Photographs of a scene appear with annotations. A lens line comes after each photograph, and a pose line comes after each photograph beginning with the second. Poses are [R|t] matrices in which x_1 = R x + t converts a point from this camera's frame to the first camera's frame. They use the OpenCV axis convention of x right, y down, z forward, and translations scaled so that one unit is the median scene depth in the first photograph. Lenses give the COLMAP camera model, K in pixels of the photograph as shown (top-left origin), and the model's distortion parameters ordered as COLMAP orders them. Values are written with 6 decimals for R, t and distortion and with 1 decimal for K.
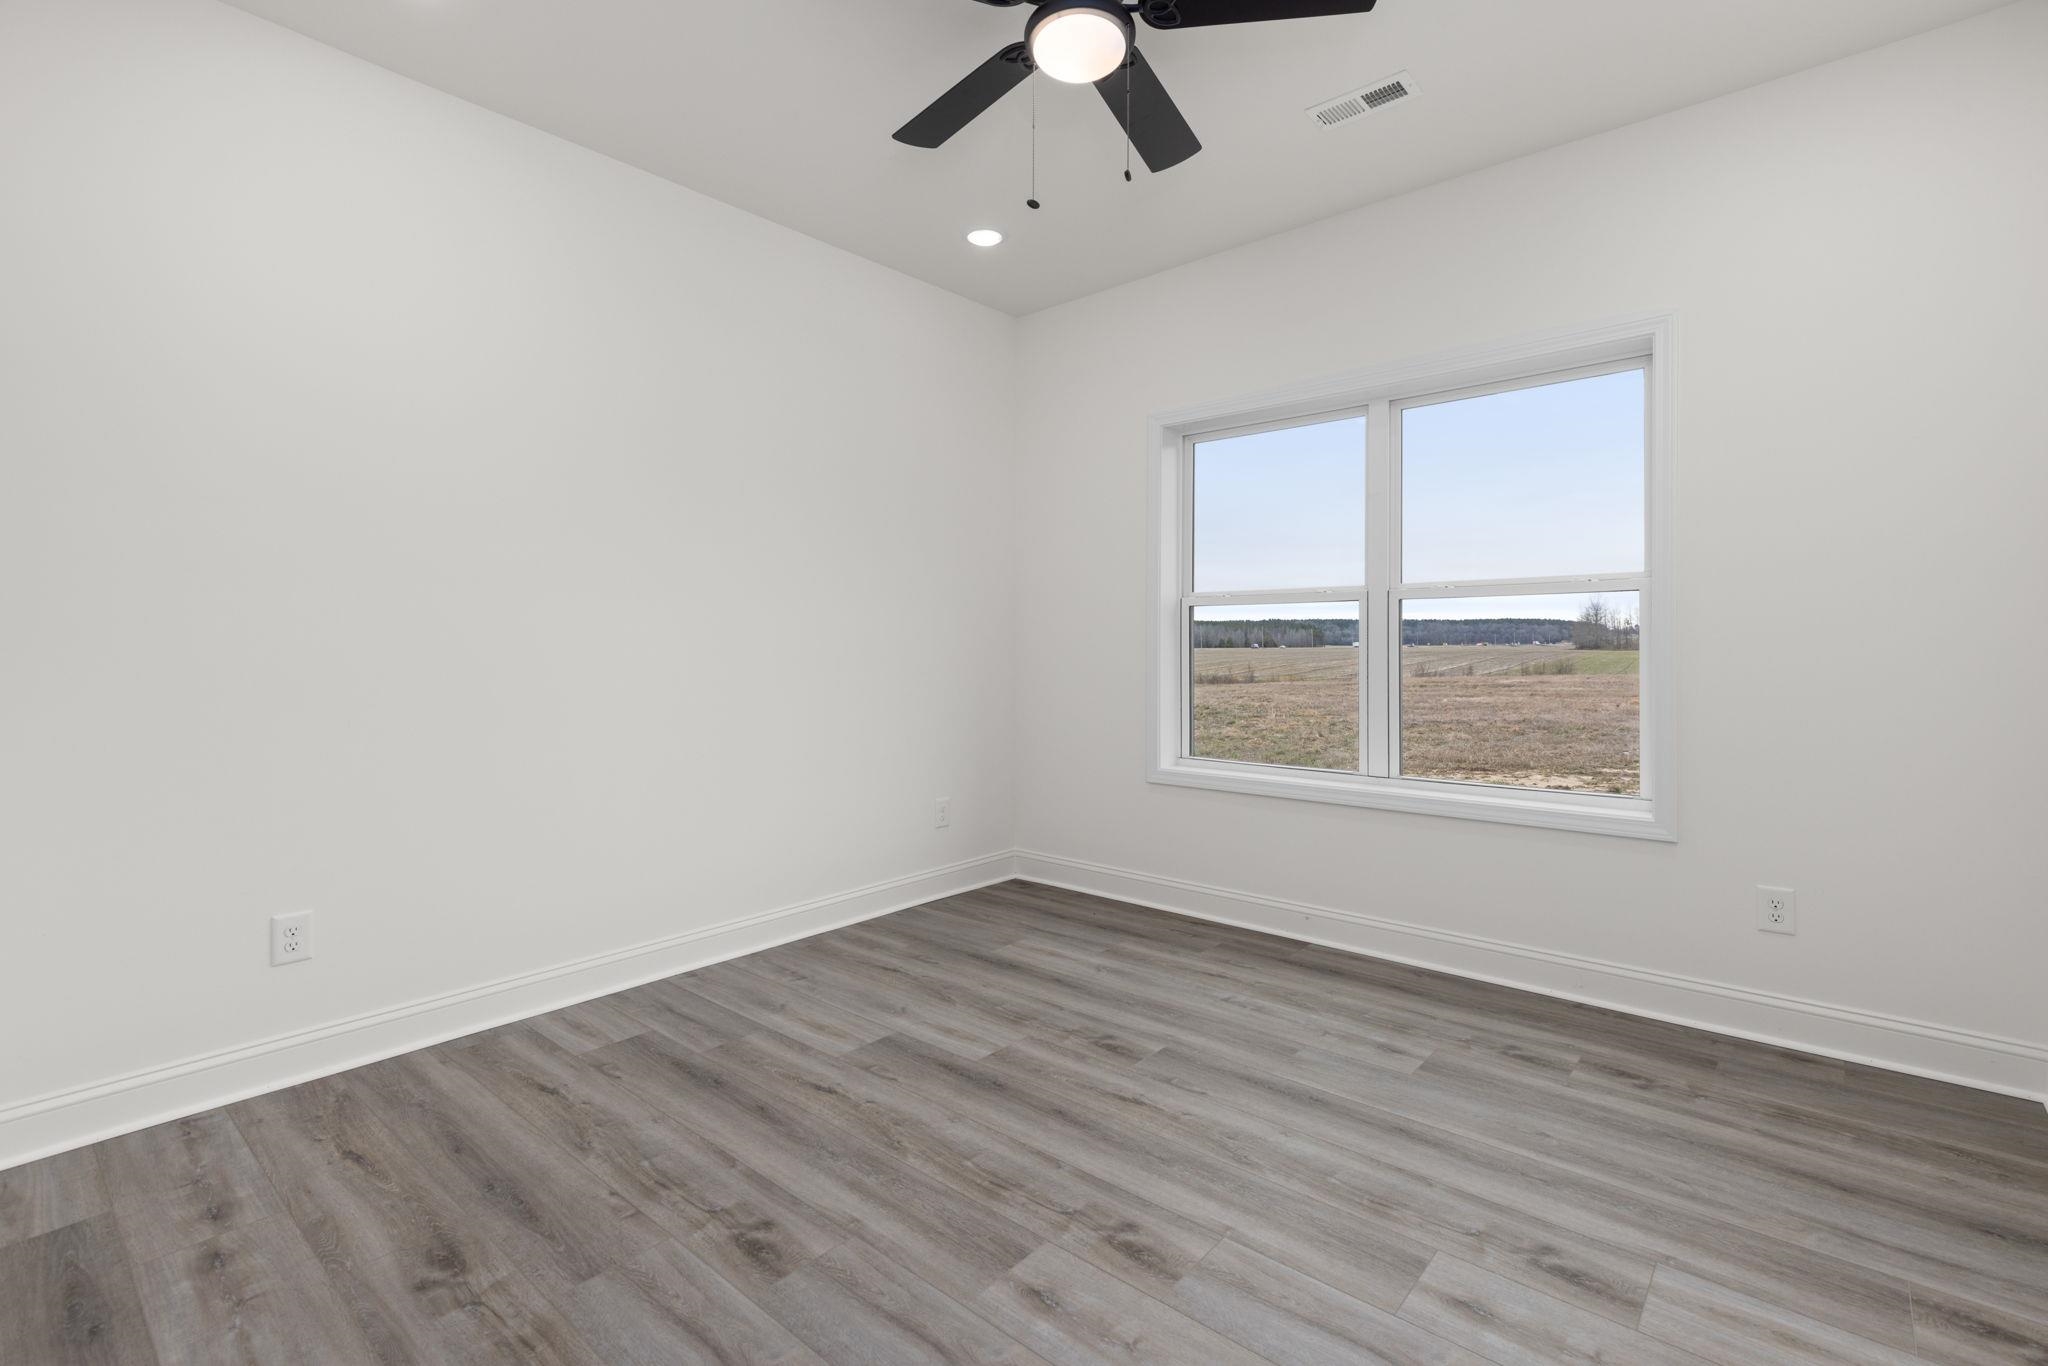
lens RADIAL K [[922.9, 0, 1037.8], [0, 922.9, 676.4], [0, 0, 1]] dist [0.016891, 0.000066]
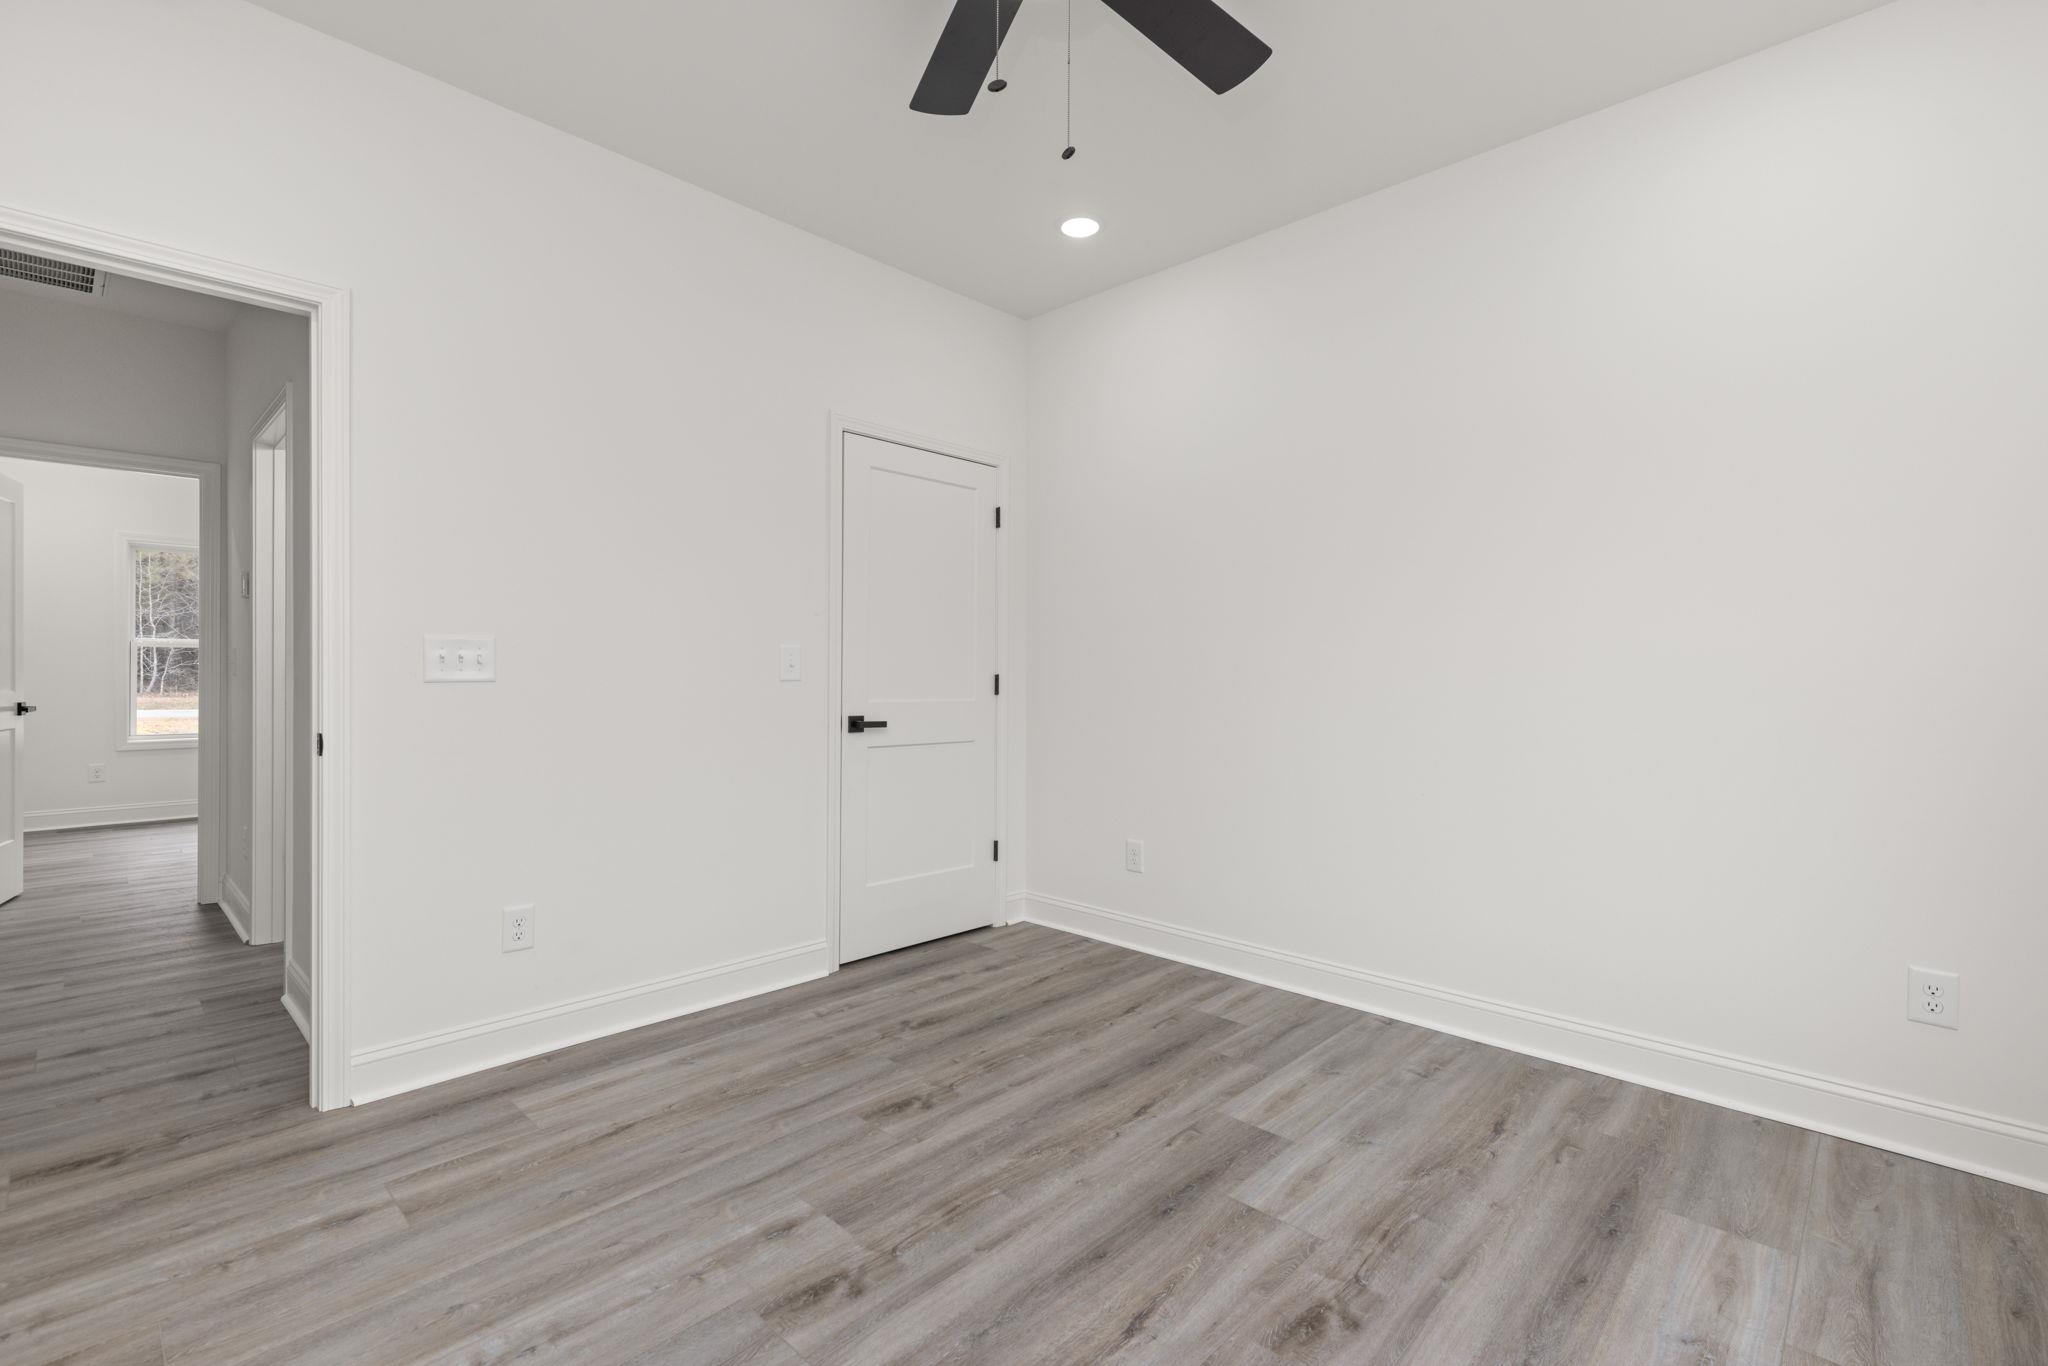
lens RADIAL K [[922.9, 0, 1019.8], [0, 922.9, 689.0], [0, 0, 1]] dist [0.016891, 0.000066]
pose [[-0.053650, 0.021344, -0.998332, 0.769676], [-0.037613, 0.999019, 0.023380, -0.024584], [0.997851, 0.038804, -0.052795, 0.915905]]
